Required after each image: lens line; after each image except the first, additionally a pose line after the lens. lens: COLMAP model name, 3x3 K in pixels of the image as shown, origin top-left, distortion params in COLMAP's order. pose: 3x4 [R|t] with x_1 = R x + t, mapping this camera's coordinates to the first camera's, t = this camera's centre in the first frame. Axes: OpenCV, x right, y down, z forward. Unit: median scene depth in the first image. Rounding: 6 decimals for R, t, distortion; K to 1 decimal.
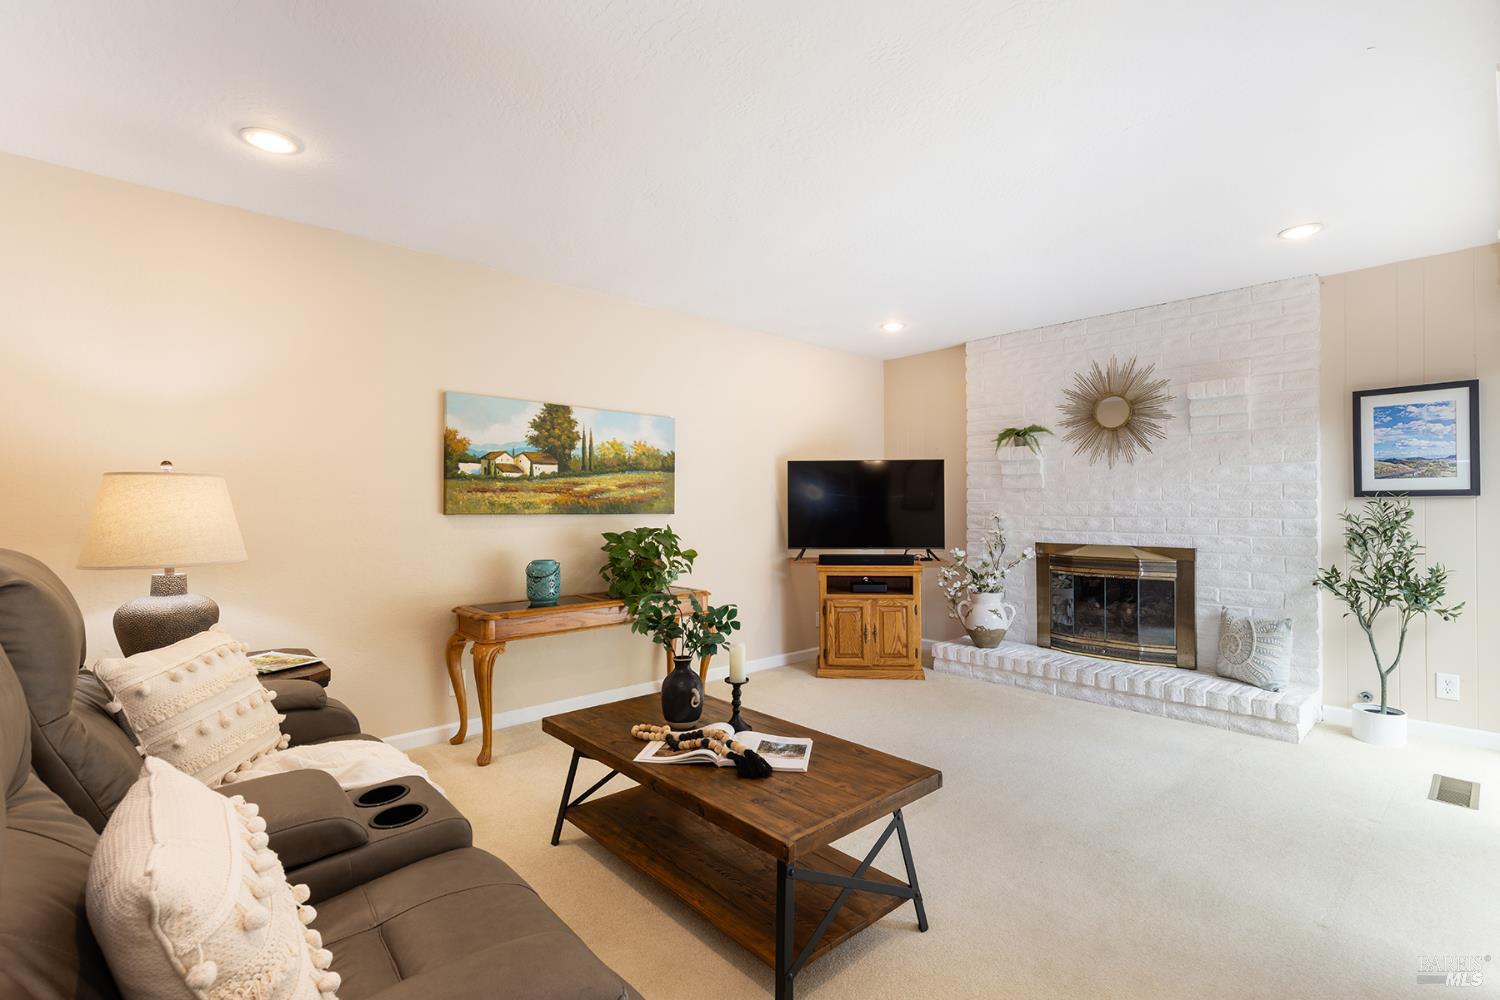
lens RADIAL K [[677.1, 0, 756.8], [0, 677.1, 504.7], [0, 0, 1]] dist [0.012094, -0.001539]
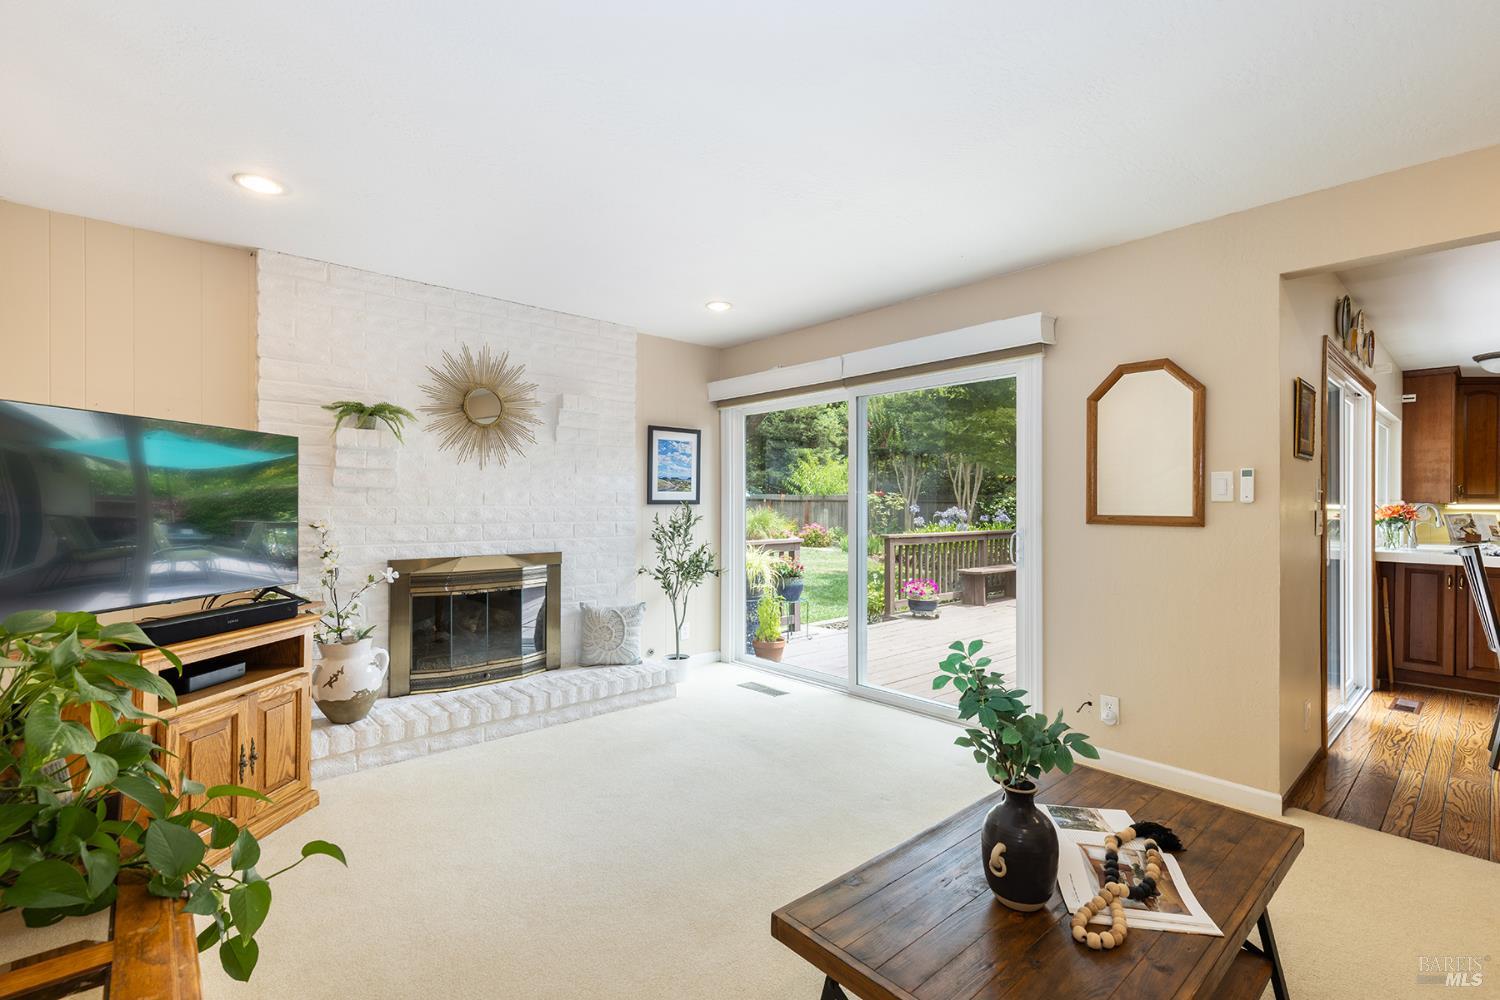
lens RADIAL K [[677.1, 0, 759.8], [0, 677.1, 501.7], [0, 0, 1]] dist [0.012094, -0.001539]
pose [[0.011154, 0.004094, 0.999929, -0.373944], [-0.008836, 0.999953, -0.003996, -0.010951], [-0.999899, -0.008791, 0.011189, 0.641802]]
